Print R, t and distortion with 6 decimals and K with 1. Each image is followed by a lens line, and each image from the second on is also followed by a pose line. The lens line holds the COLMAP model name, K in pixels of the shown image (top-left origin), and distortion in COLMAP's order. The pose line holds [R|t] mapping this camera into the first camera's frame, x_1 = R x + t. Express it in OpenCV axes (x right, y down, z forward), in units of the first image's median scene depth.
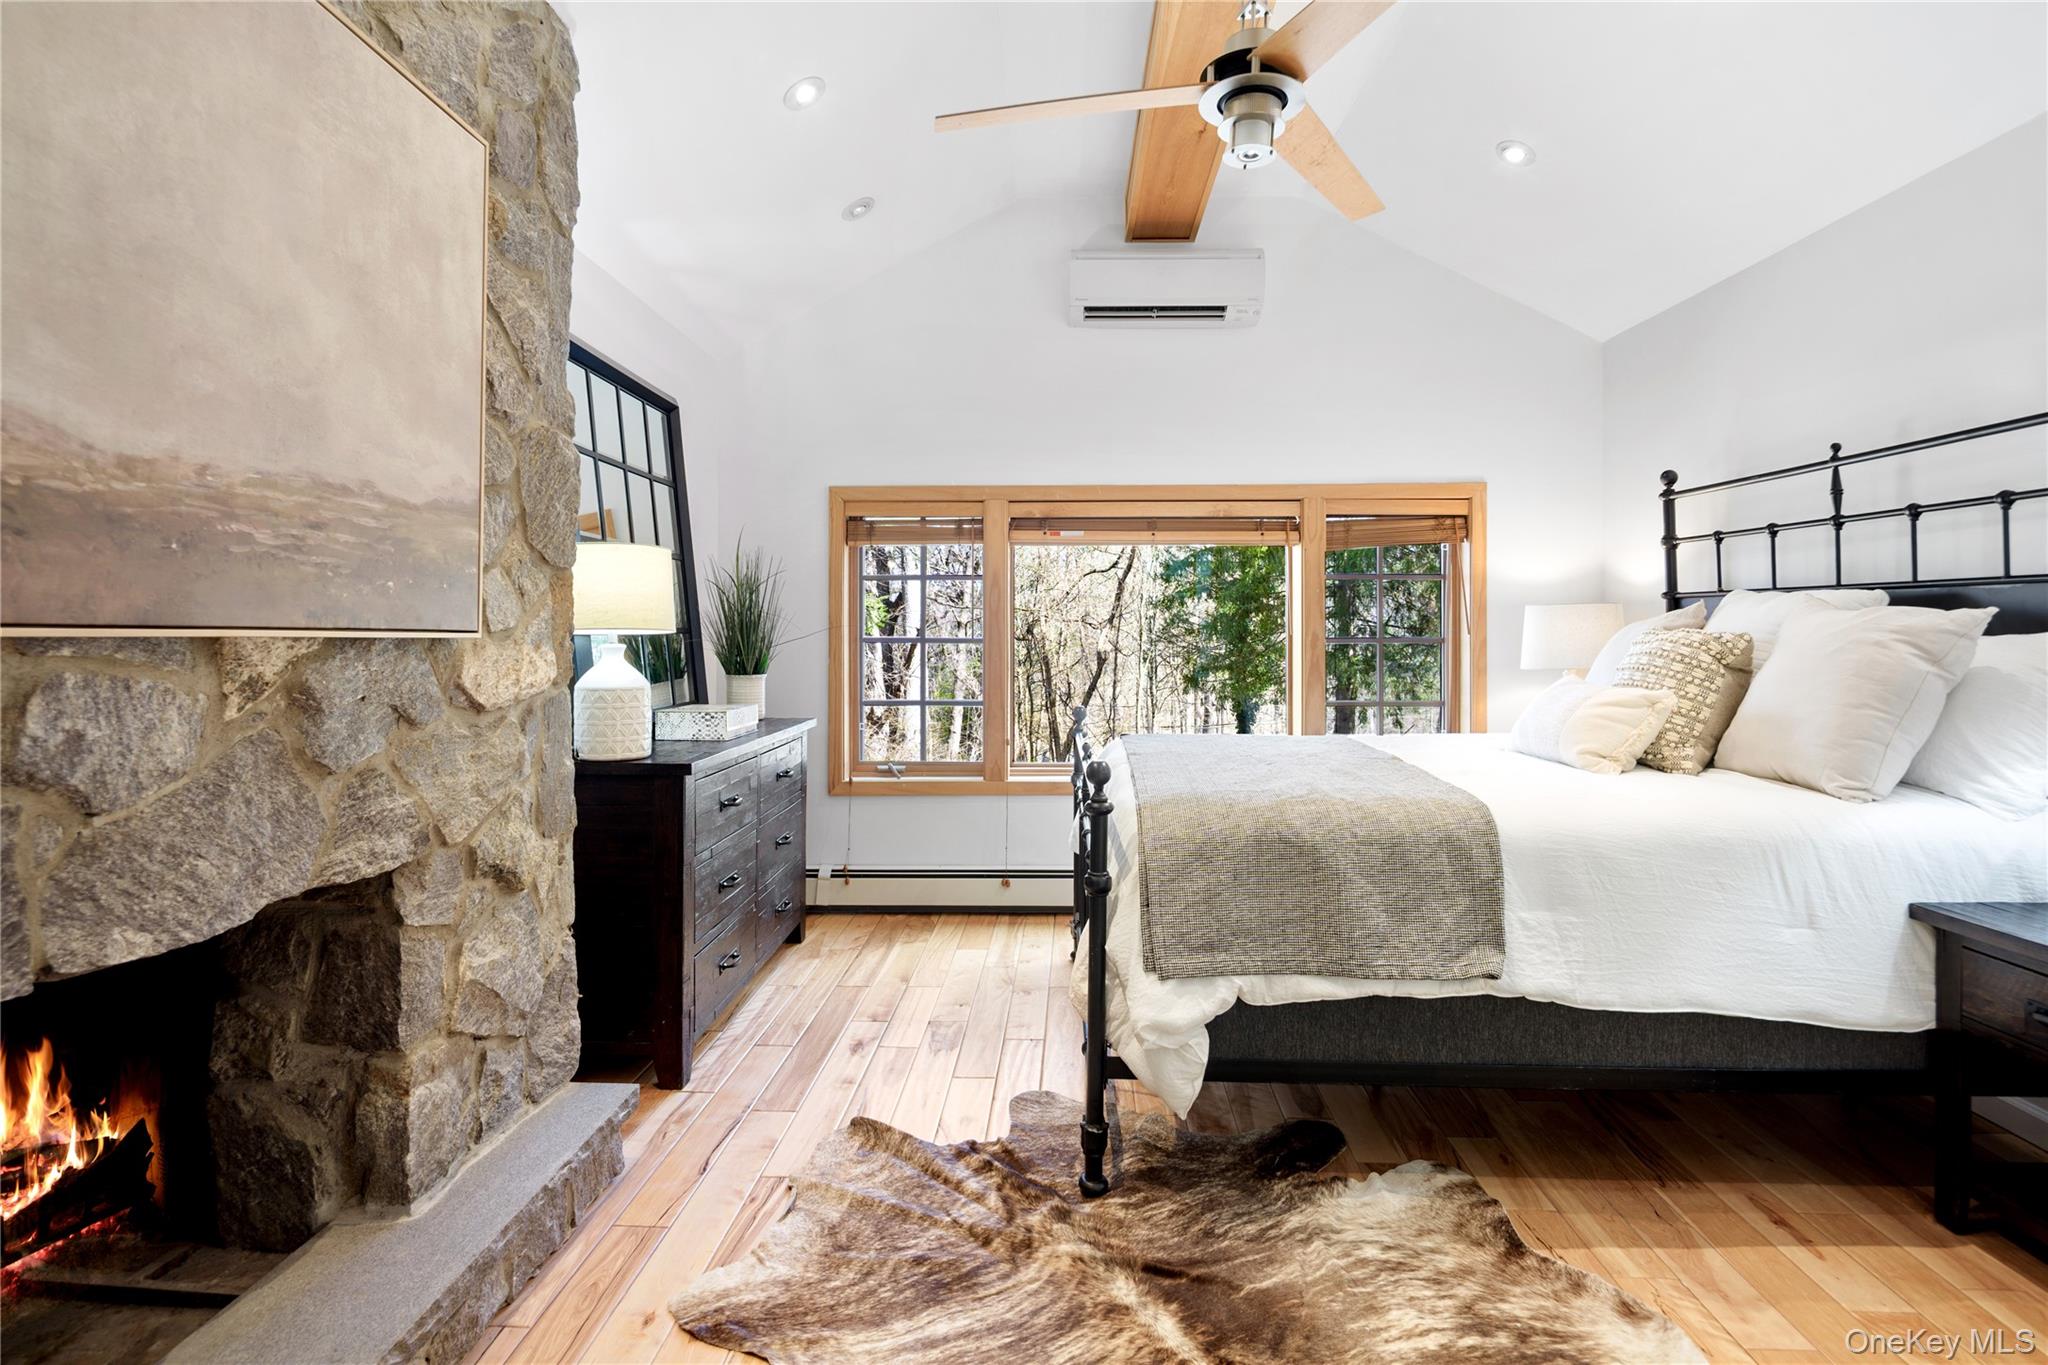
lens RADIAL K [[1016.9, 0, 1033.9], [0, 1016.9, 637.3], [0, 0, 1]] dist [0.008925, -0.005598]
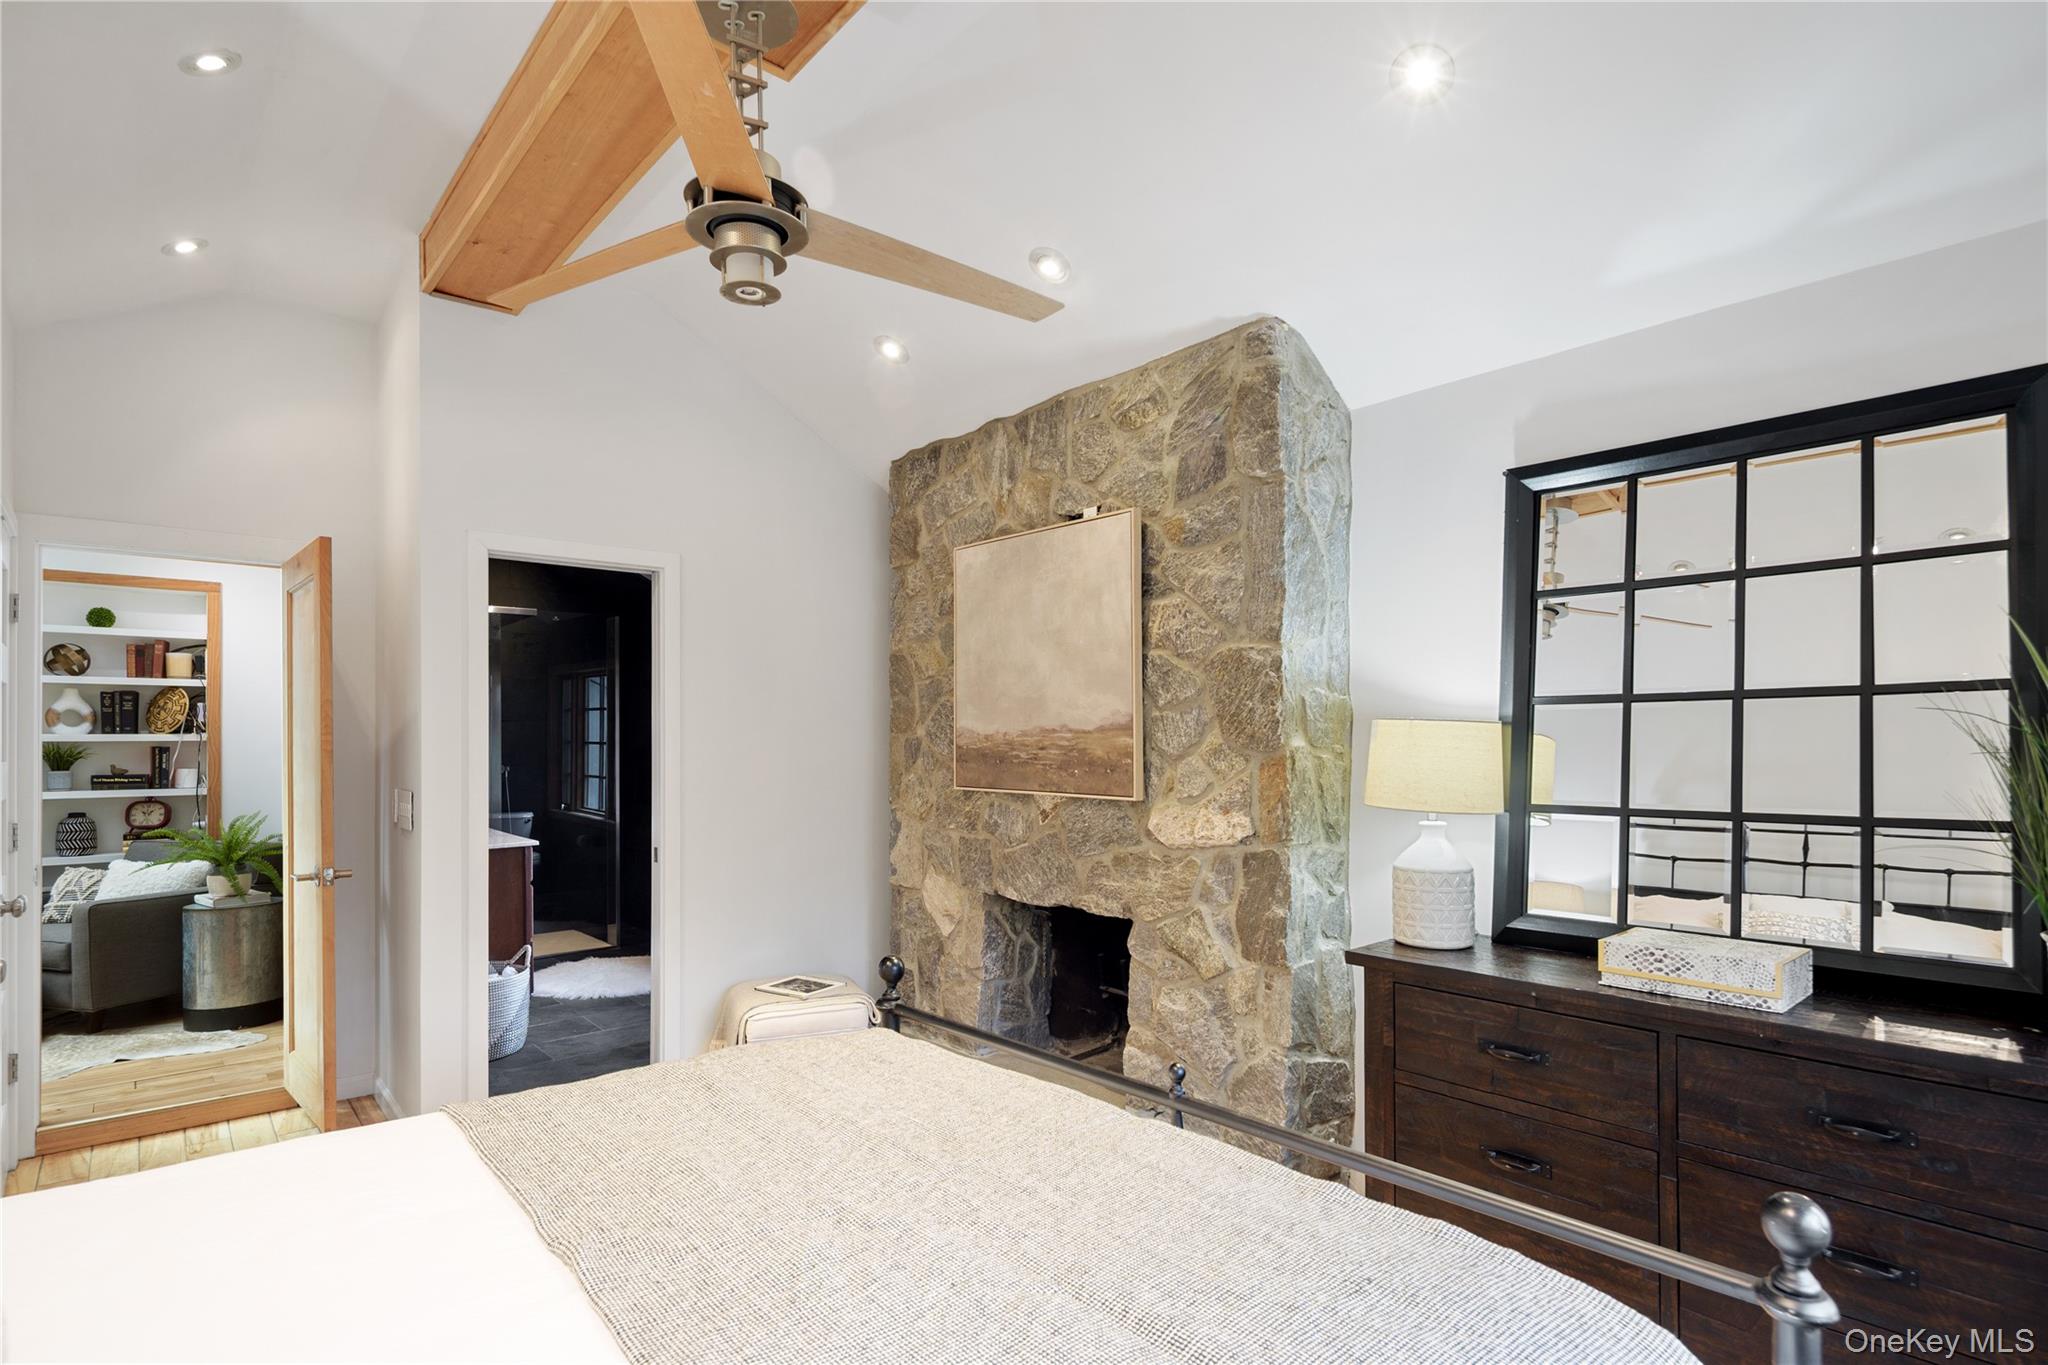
lens RADIAL K [[1016.9, 0, 1015.1], [0, 1016.9, 735.3], [0, 0, 1]] dist [0.008925, -0.005598]
pose [[-0.735720, -0.003381, -0.677277, 0.680079], [-0.000611, 0.999990, -0.004329, -0.091447], [0.677285, -0.002772, -0.735715, 1.916313]]
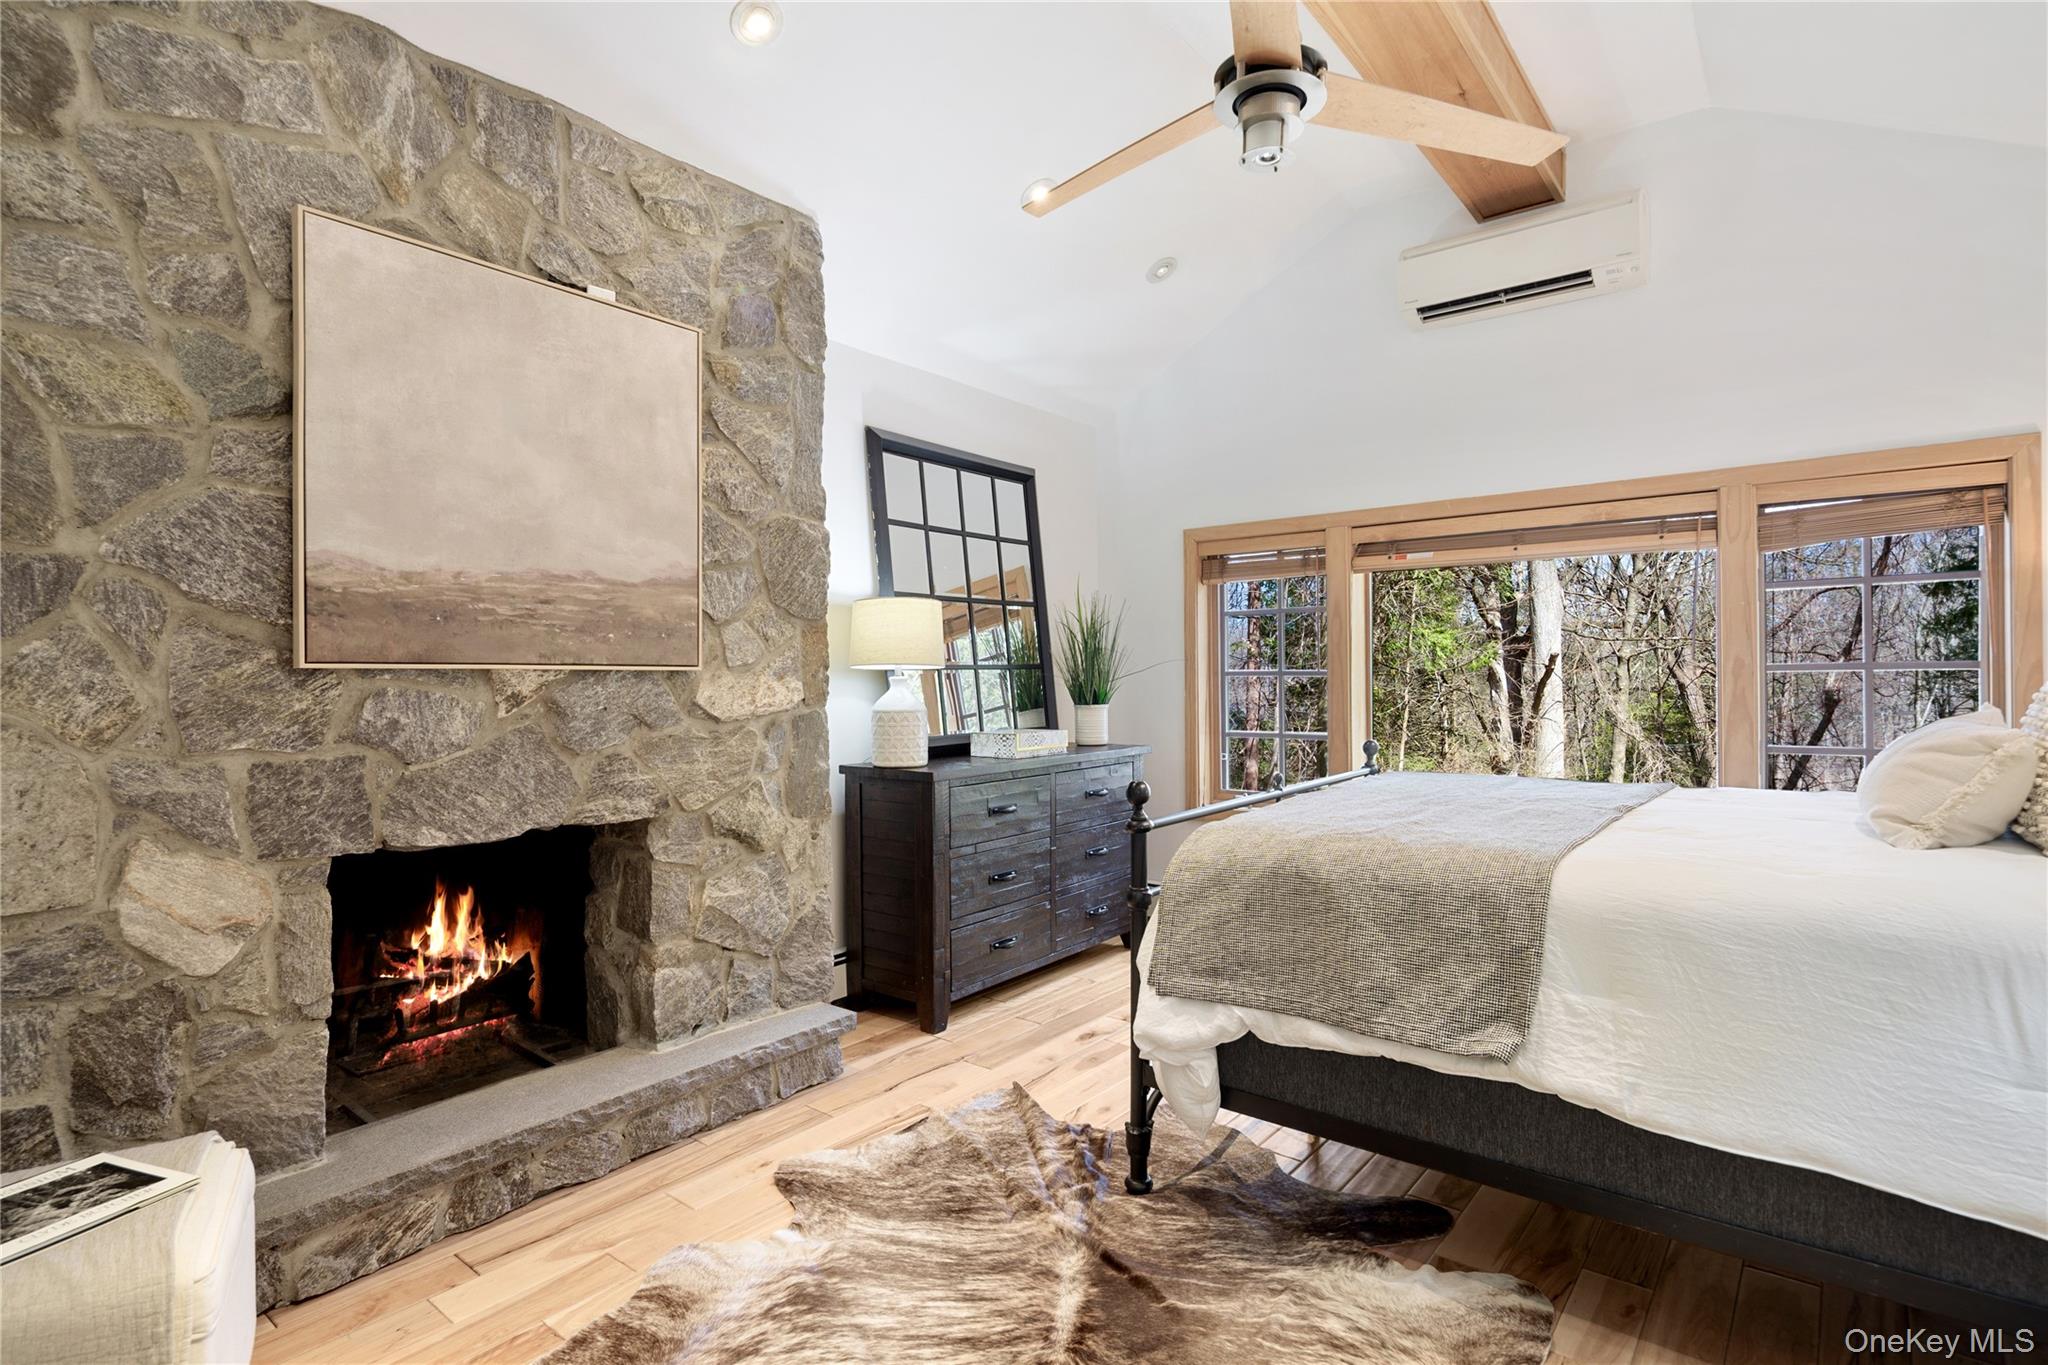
lens RADIAL K [[1016.9, 0, 1032.7], [0, 1016.9, 683.6], [0, 0, 1]] dist [0.008925, -0.005598]
pose [[0.805461, -0.005409, -0.592625, 0.638137], [0.008857, 0.999957, 0.002910, 0.017795], [0.592583, -0.007592, 0.805474, 0.098450]]
